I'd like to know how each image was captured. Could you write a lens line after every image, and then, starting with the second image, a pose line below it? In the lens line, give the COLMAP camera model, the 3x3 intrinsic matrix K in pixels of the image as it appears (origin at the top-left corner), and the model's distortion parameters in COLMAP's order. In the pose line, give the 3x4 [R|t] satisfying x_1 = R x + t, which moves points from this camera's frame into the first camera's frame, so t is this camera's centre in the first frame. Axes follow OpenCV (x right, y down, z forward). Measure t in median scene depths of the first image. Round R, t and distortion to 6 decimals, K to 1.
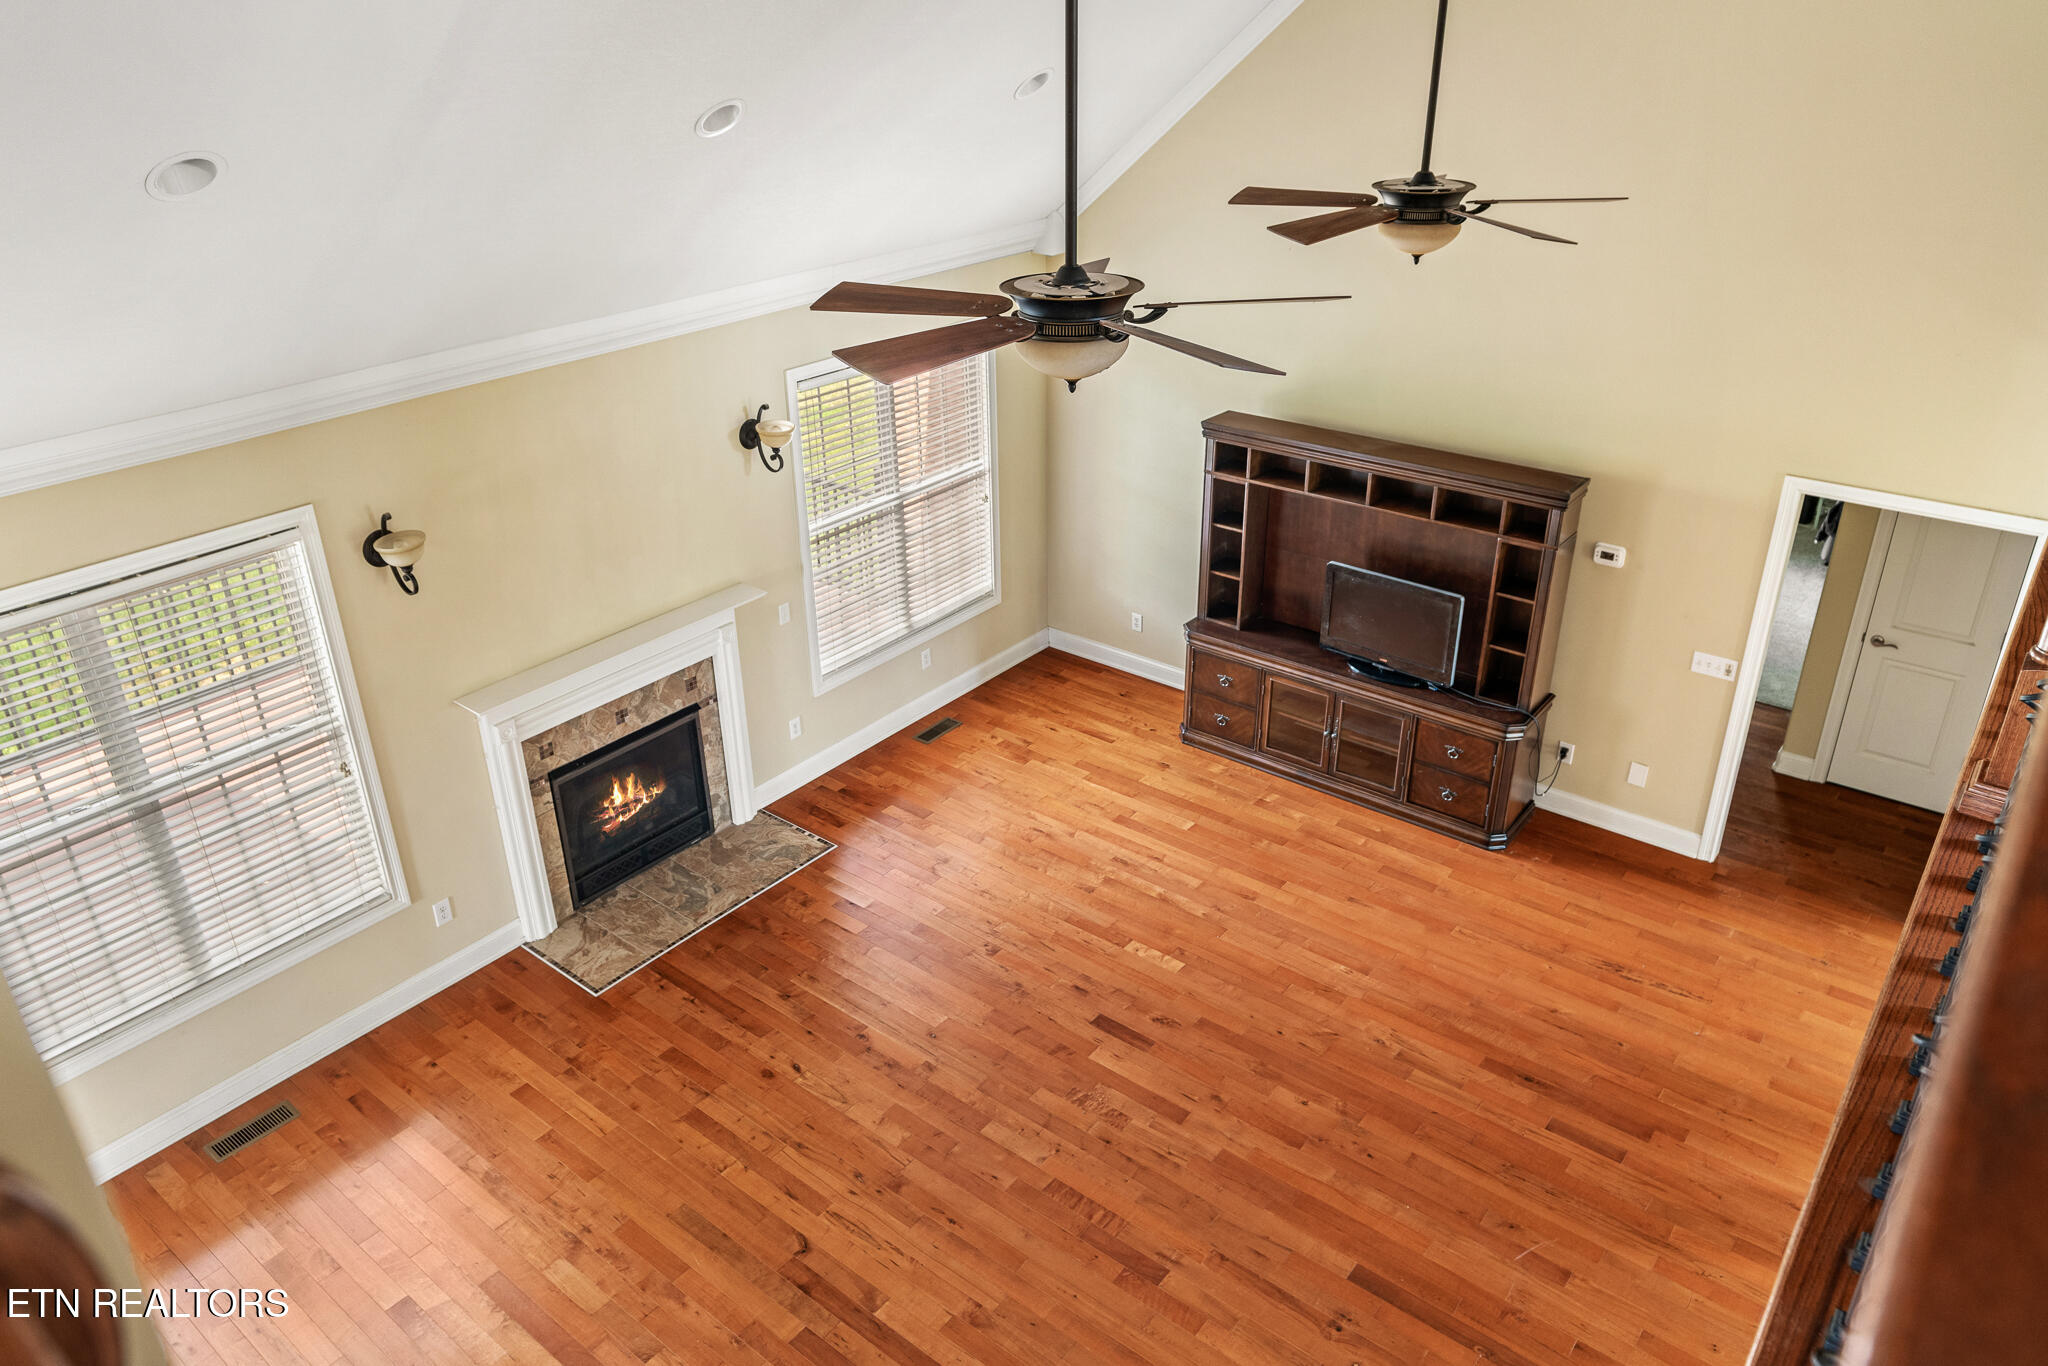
lens RADIAL K [[1388.6, 0, 1016.8], [0, 1388.6, 671.5], [0, 0, 1]] dist [0.006264, 0.001586]
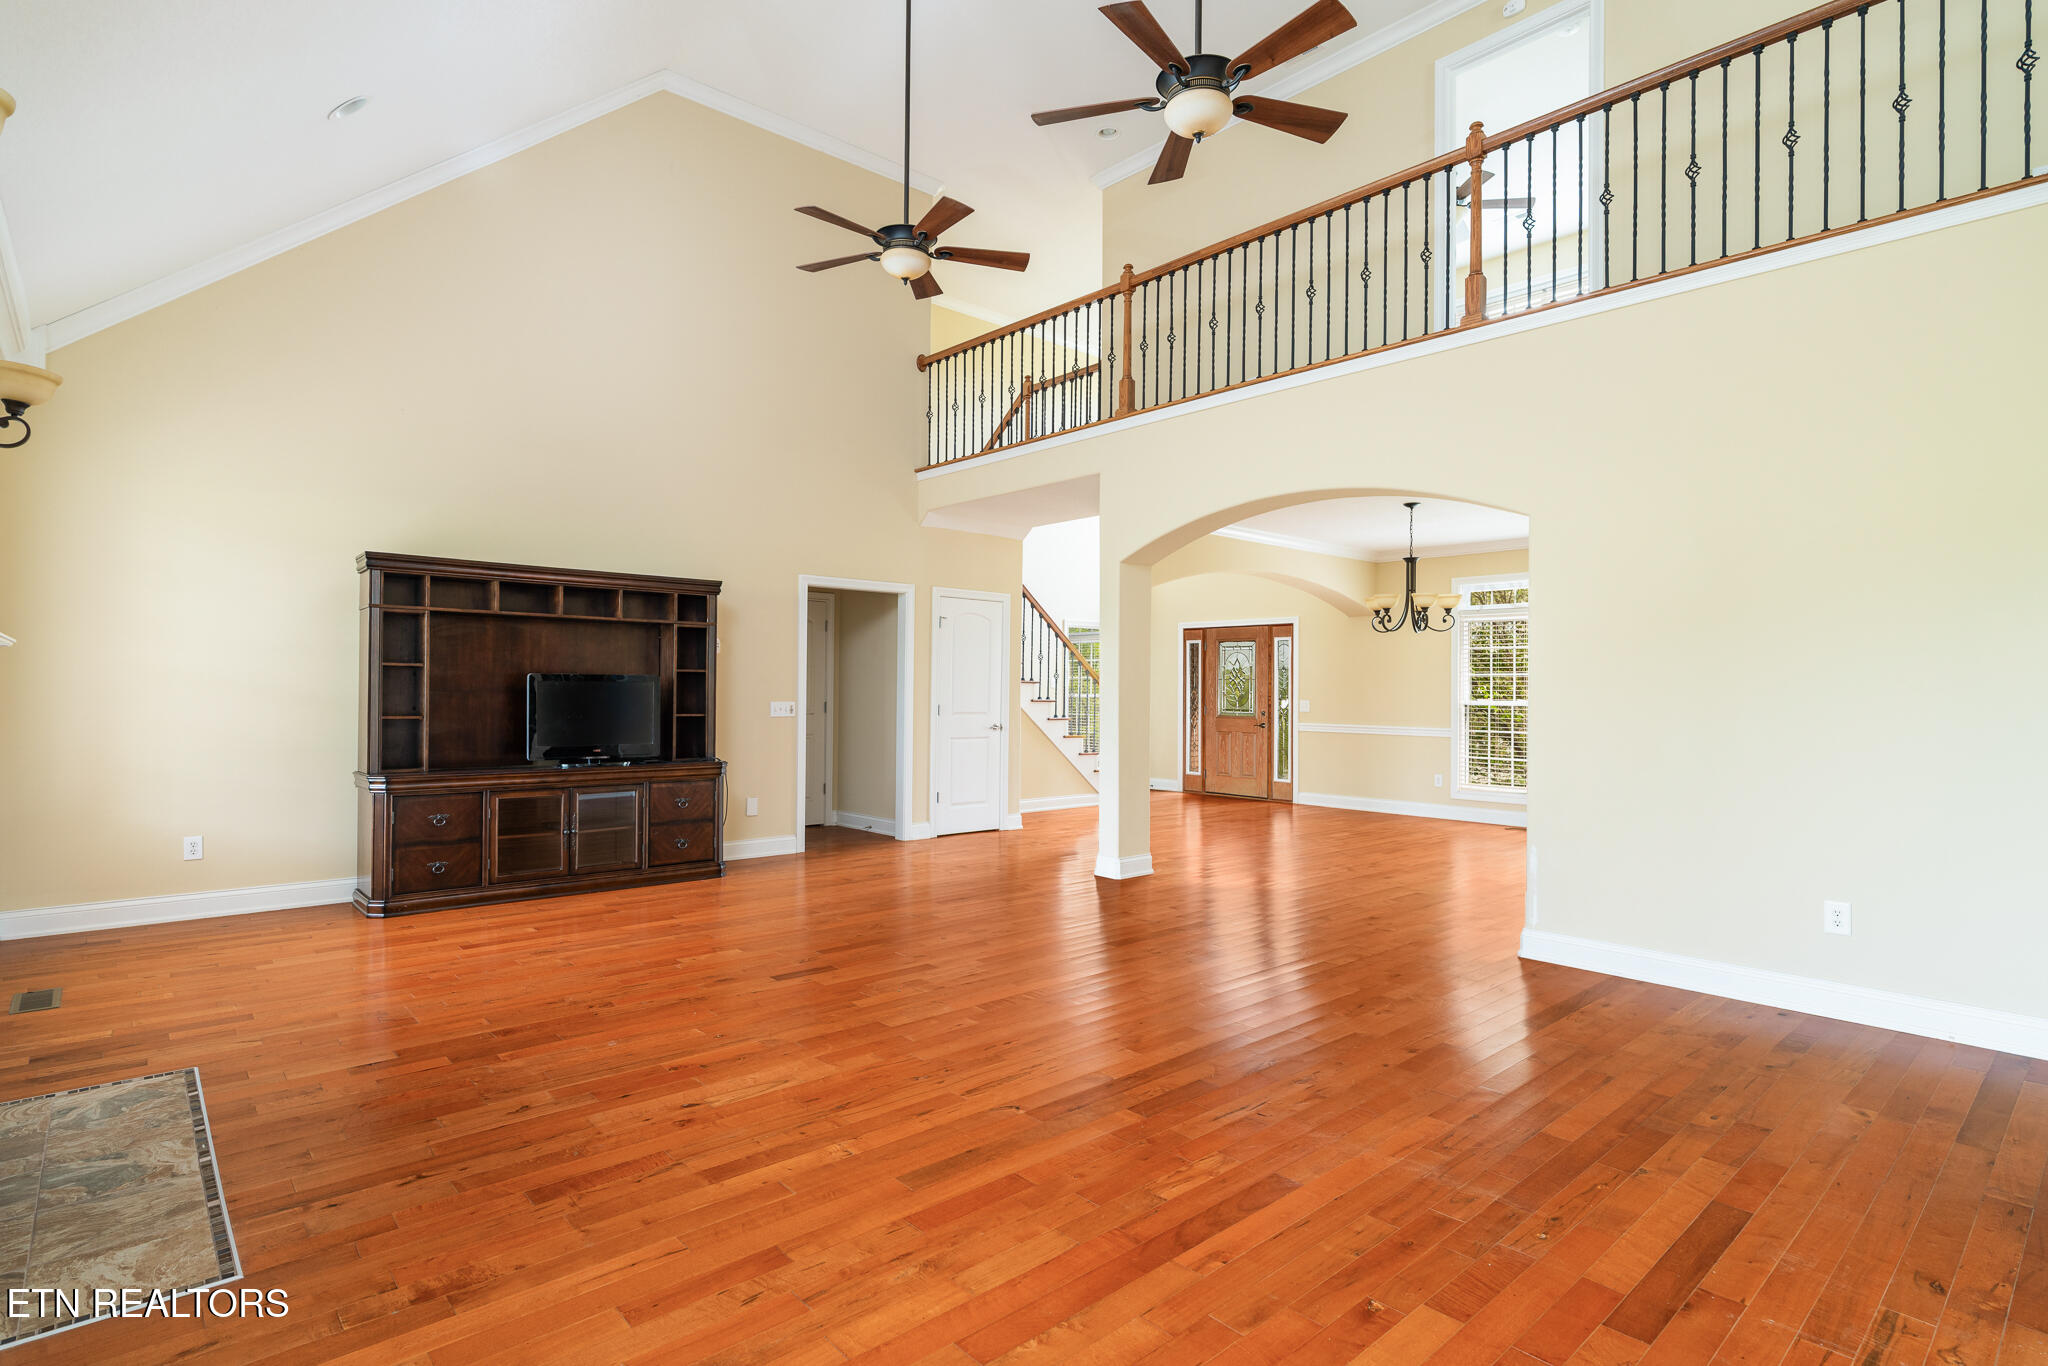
lens RADIAL K [[1024.1, 0, 1030.3], [0, 1024.1, 684.9], [0, 0, 1]] dist [-0.002434, -0.000050]
pose [[0.155032, 0.024239, 0.987612, -0.616799], [0.437017, 0.894882, -0.090564, 0.211037], [-0.885992, 0.445644, 0.128143, 0.669642]]
